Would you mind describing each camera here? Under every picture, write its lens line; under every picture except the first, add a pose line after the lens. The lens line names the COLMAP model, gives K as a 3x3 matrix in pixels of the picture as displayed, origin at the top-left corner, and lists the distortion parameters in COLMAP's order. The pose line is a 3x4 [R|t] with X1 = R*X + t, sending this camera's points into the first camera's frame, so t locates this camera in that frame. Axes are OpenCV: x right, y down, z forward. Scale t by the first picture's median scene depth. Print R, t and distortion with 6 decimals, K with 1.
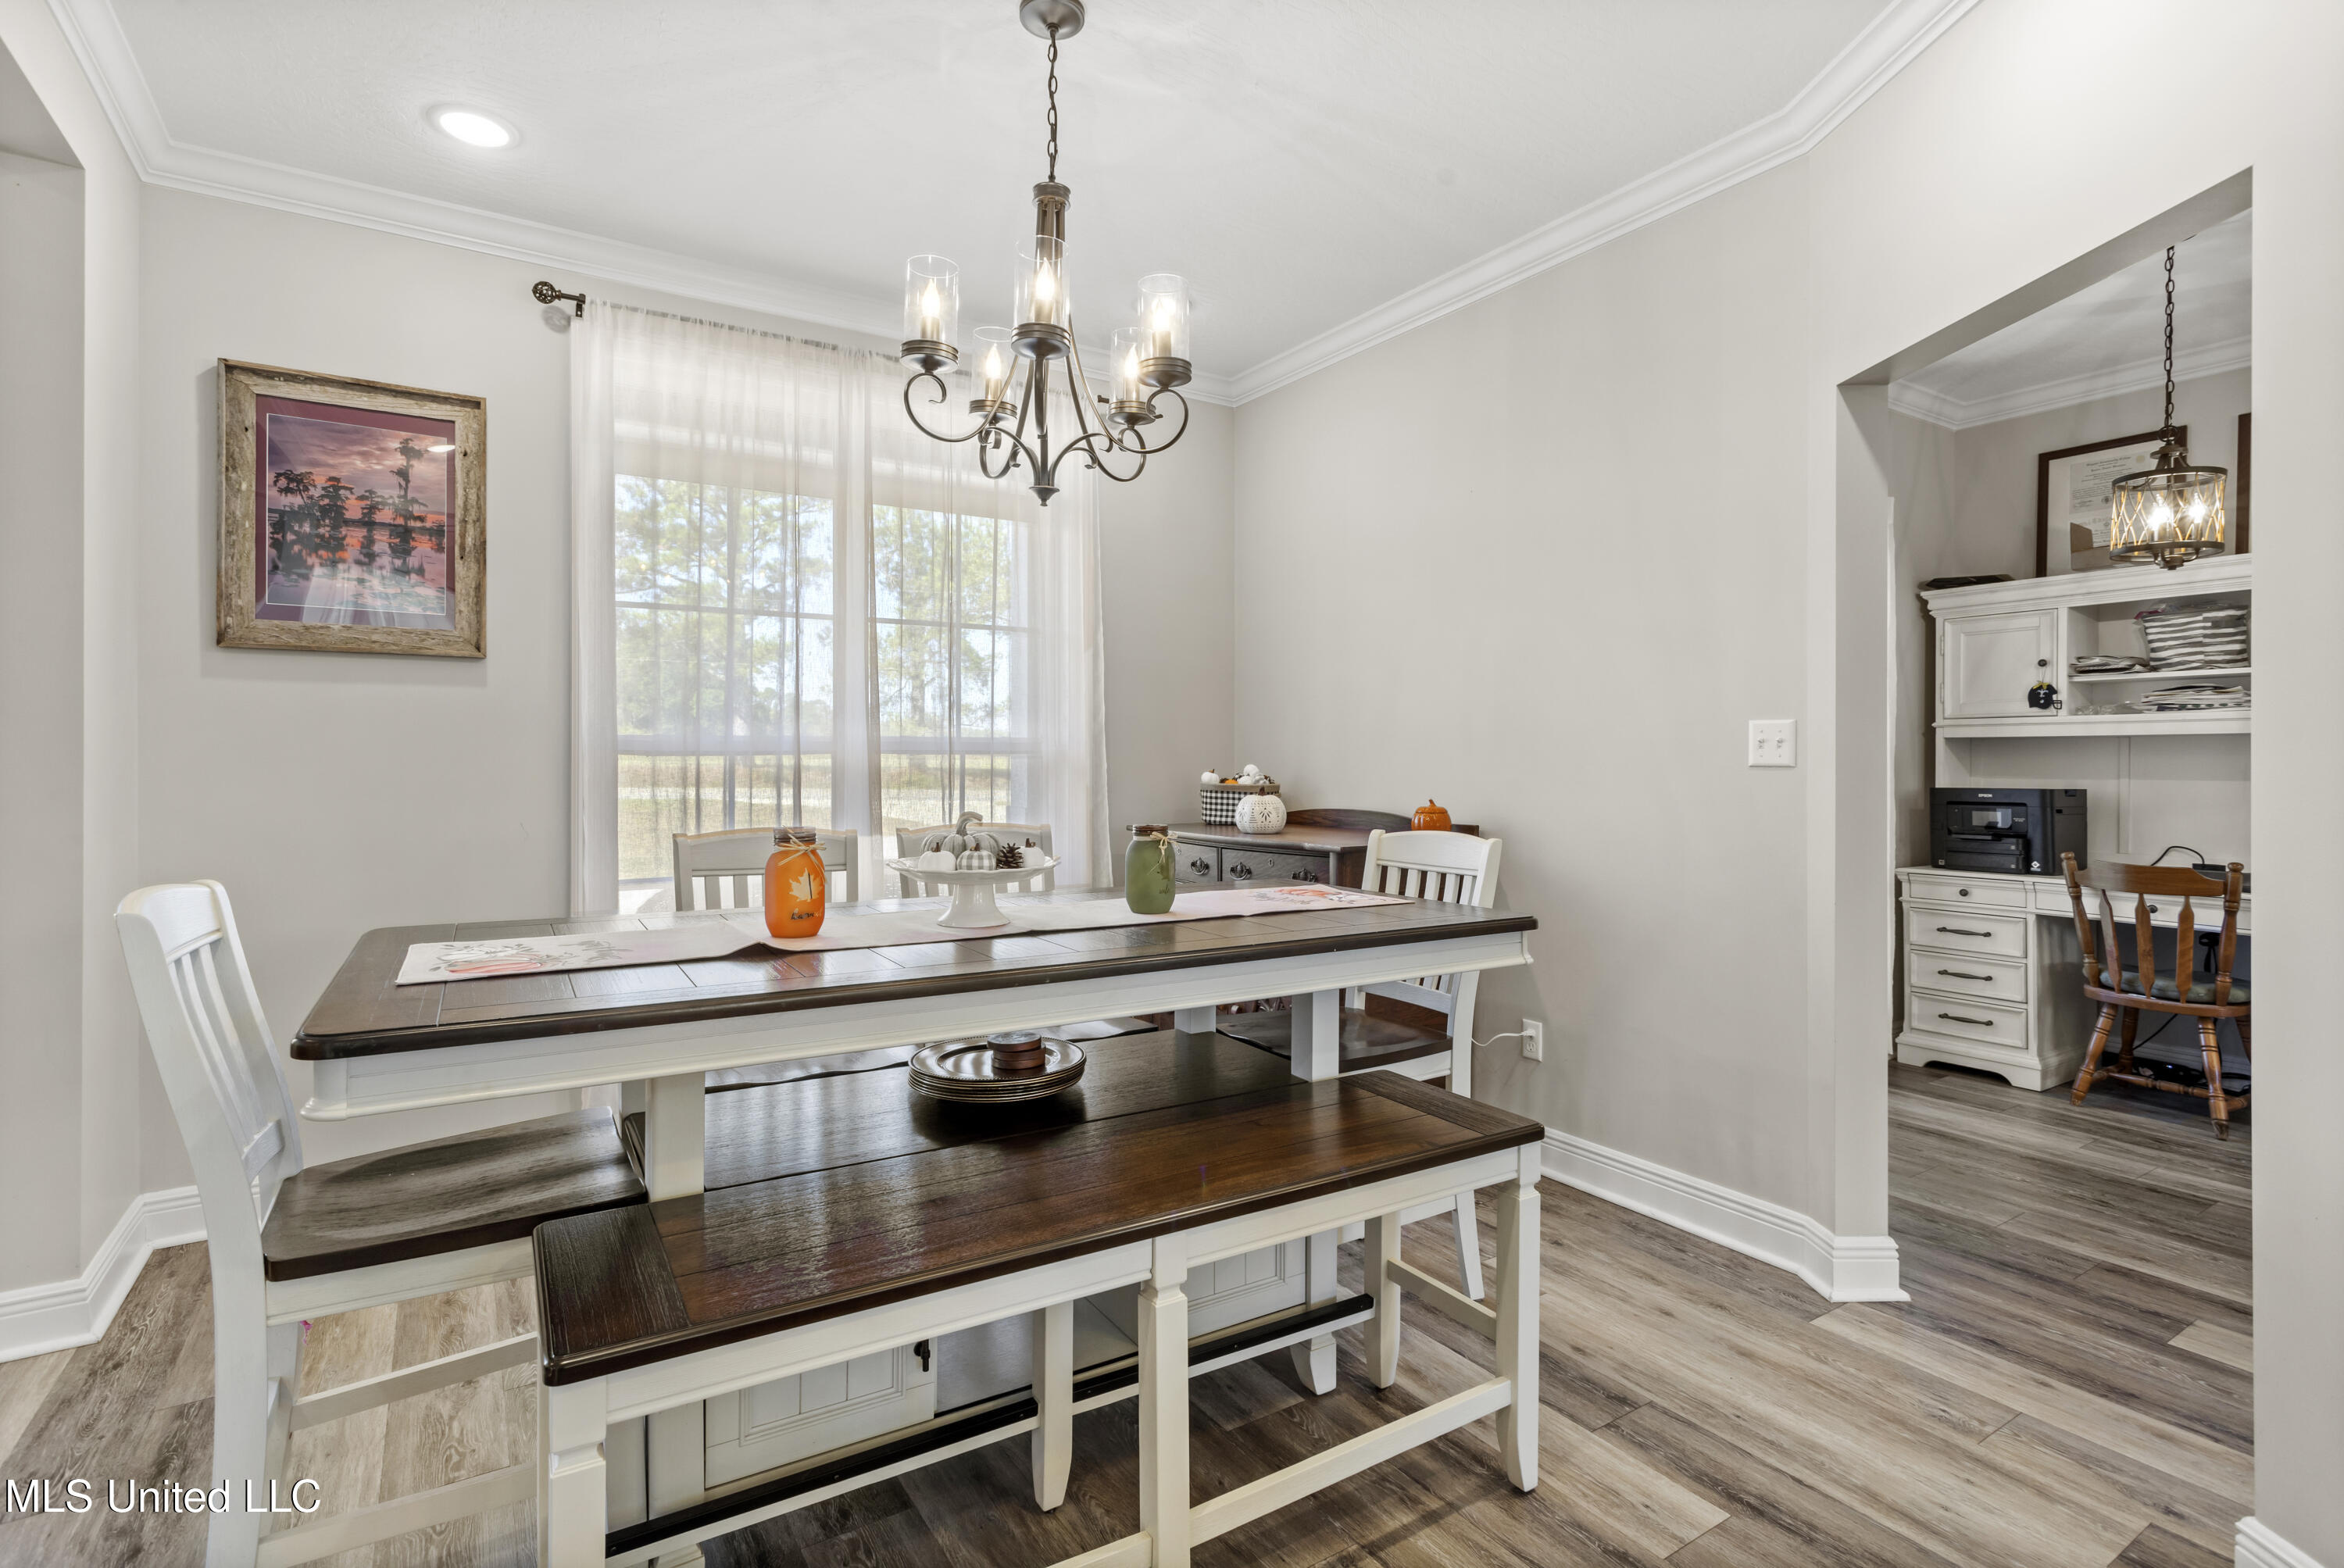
lens RADIAL K [[1121.7, 0, 1179.0], [0, 1121.7, 766.7], [0, 0, 1]] dist [-0.001644, 0.001165]
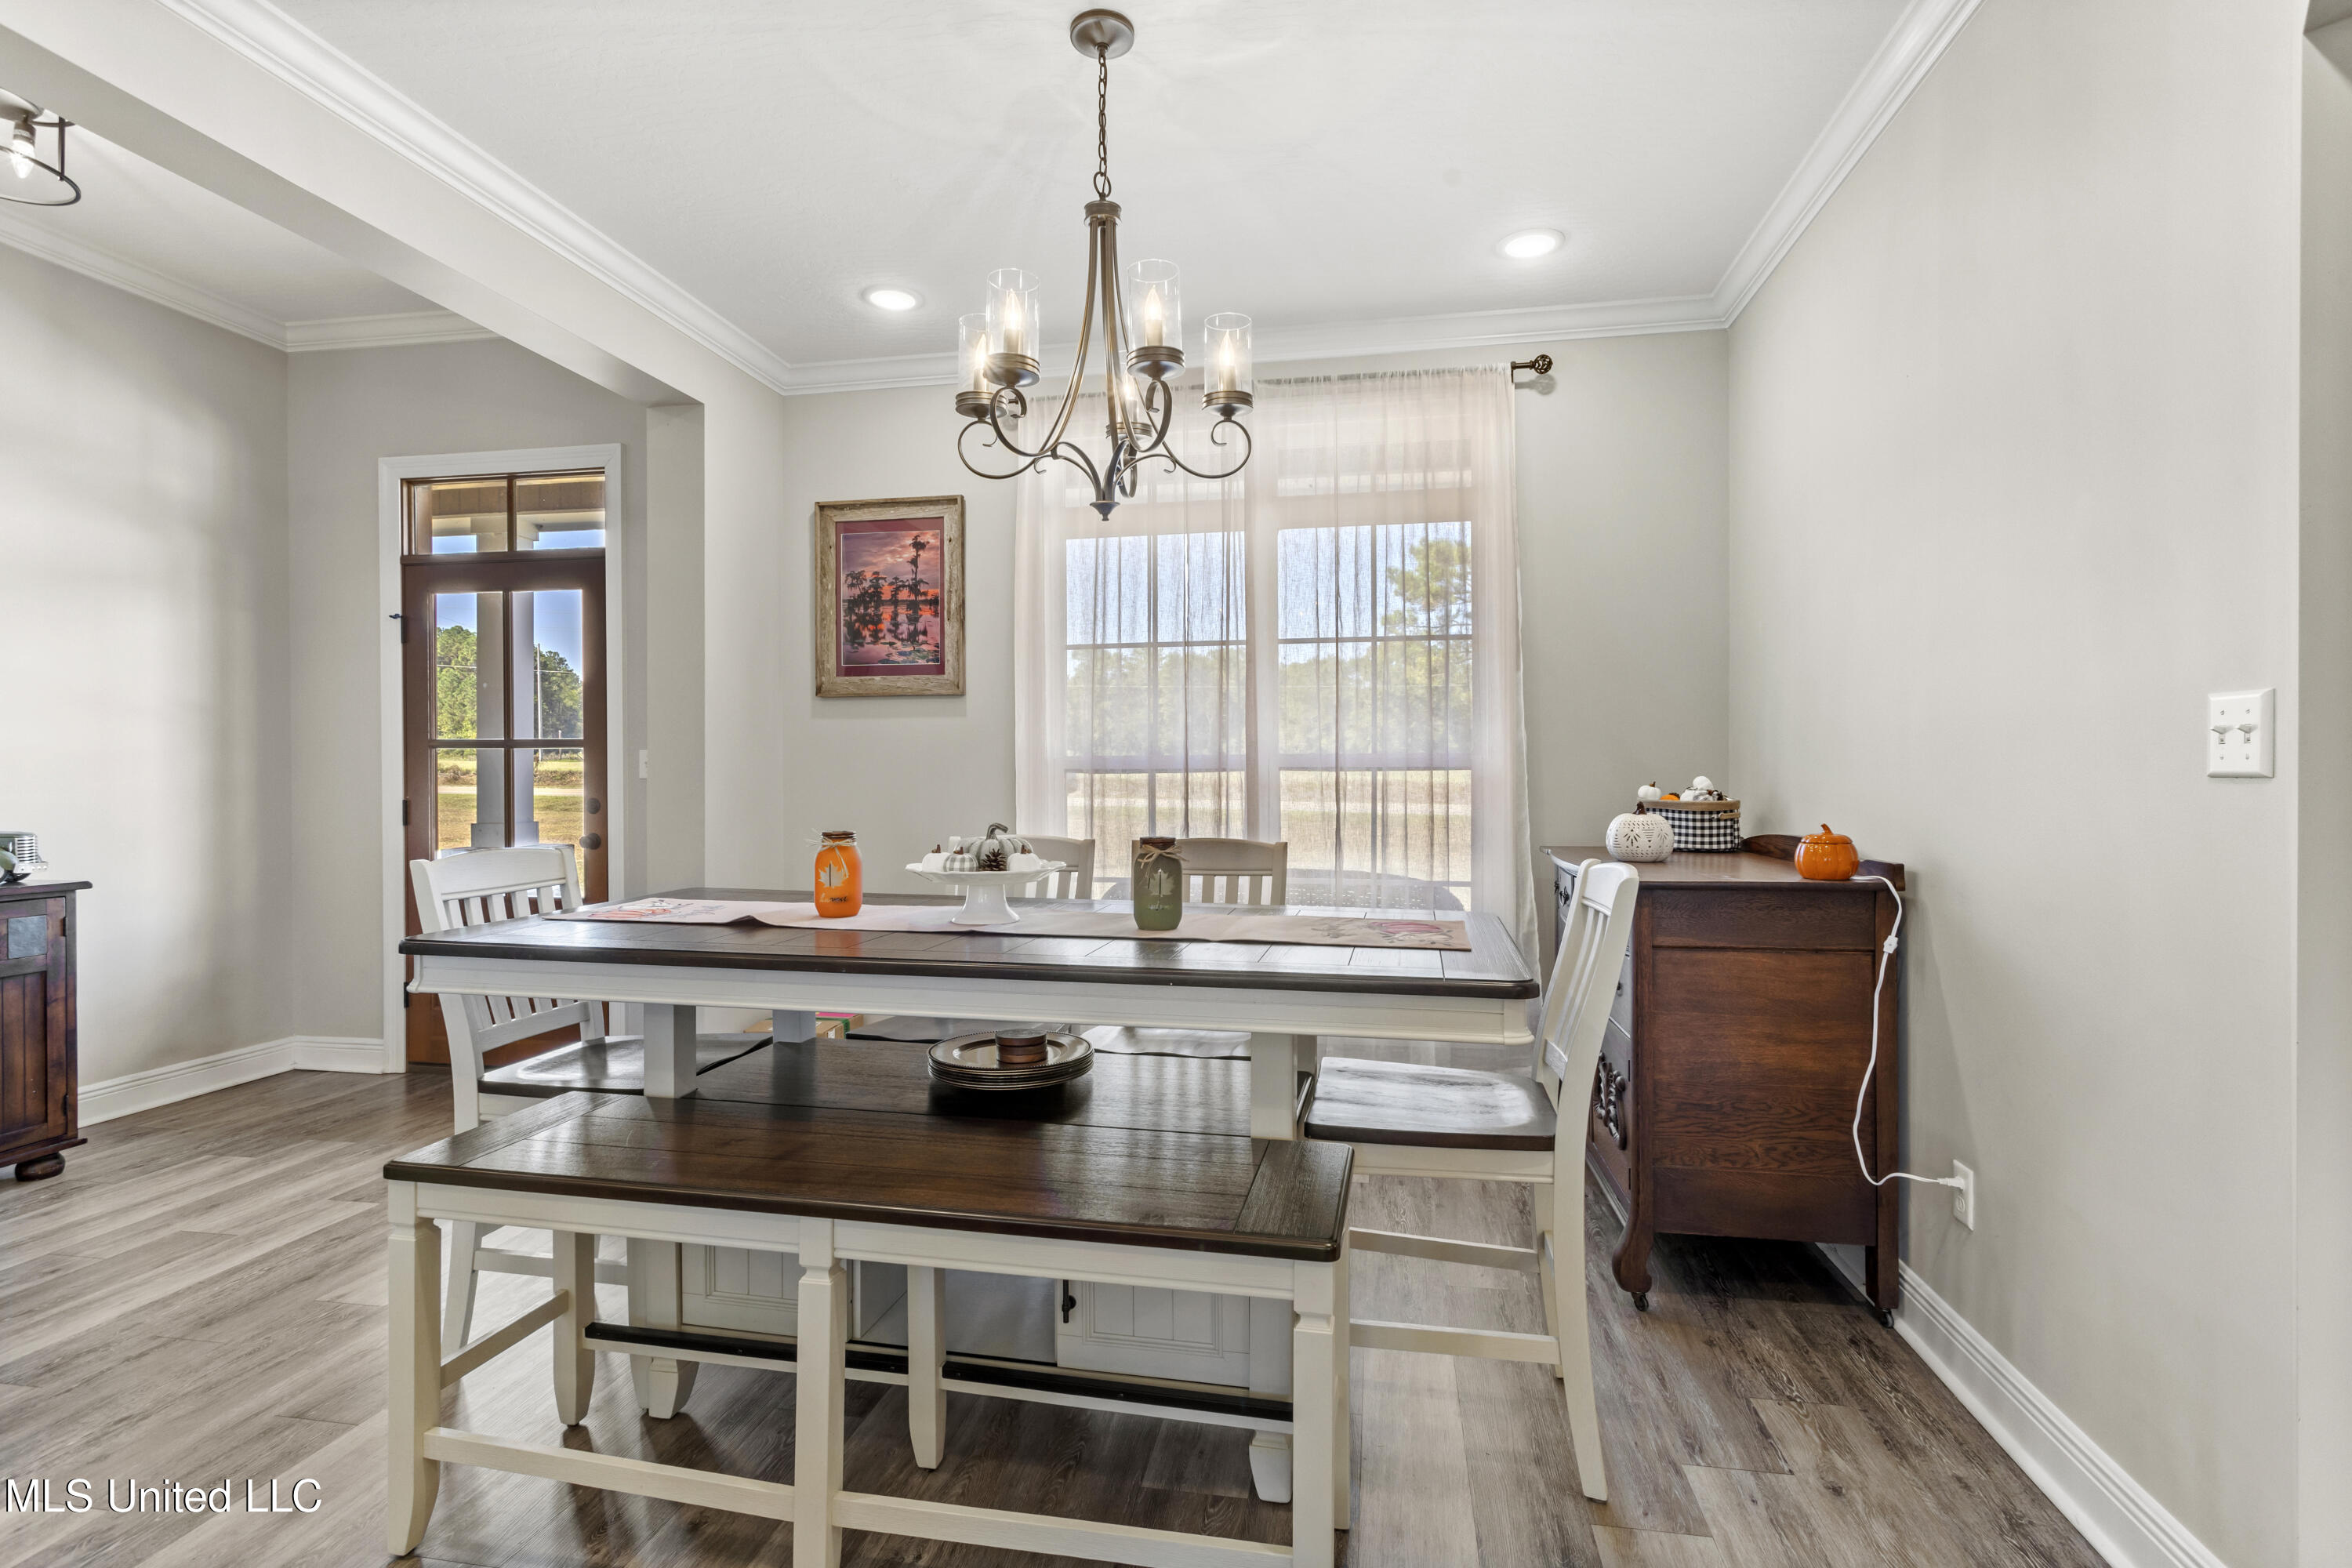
lens RADIAL K [[1125.5, 0, 1175.8], [0, 1125.5, 778.3], [0, 0, 1]] dist [-0.001644, 0.001165]
pose [[0.730070, -0.000102, -0.683372, 0.493857], [-0.001658, 0.999997, -0.001920, 0.002492], [0.683370, 0.002535, 0.730068, 0.234510]]
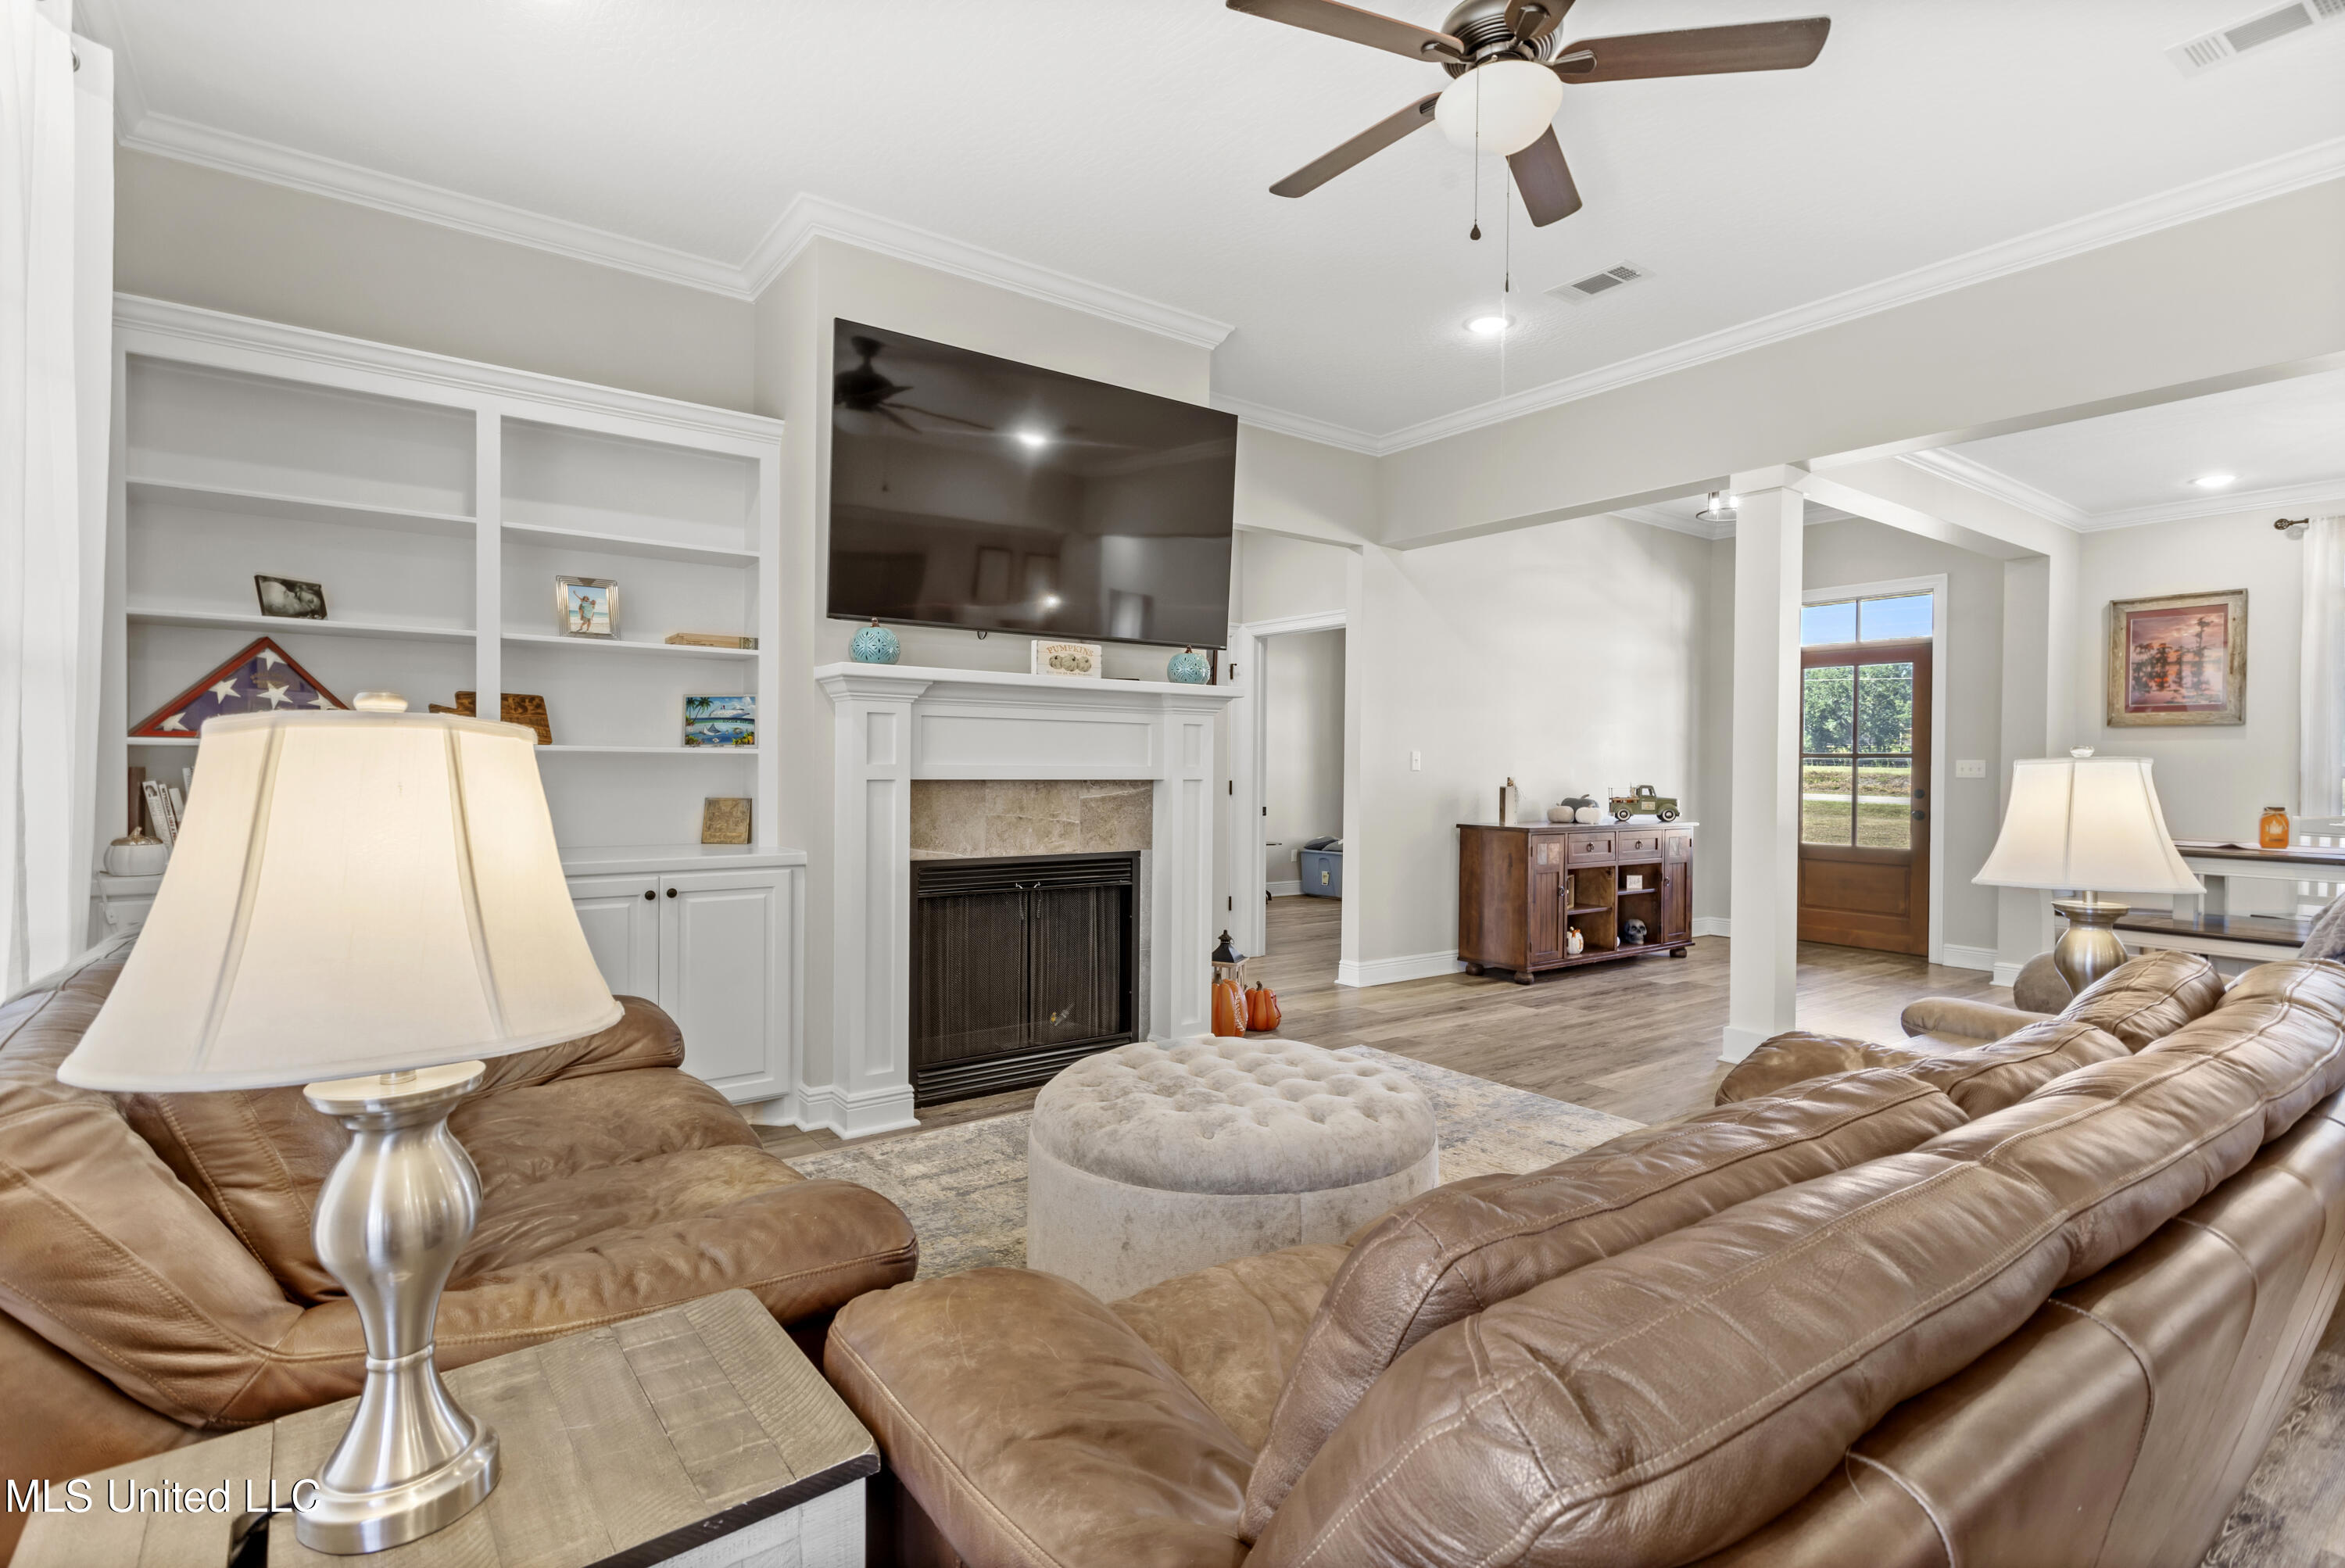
lens RADIAL K [[1122.2, 0, 1154.2], [0, 1122.2, 772.0], [0, 0, 1]] dist [-0.001644, 0.001165]
pose [[0.050963, 0.002630, -0.998697, 1.295314], [-0.017541, 0.999845, 0.001738, 0.015083], [0.998547, 0.017429, 0.051001, -1.029745]]
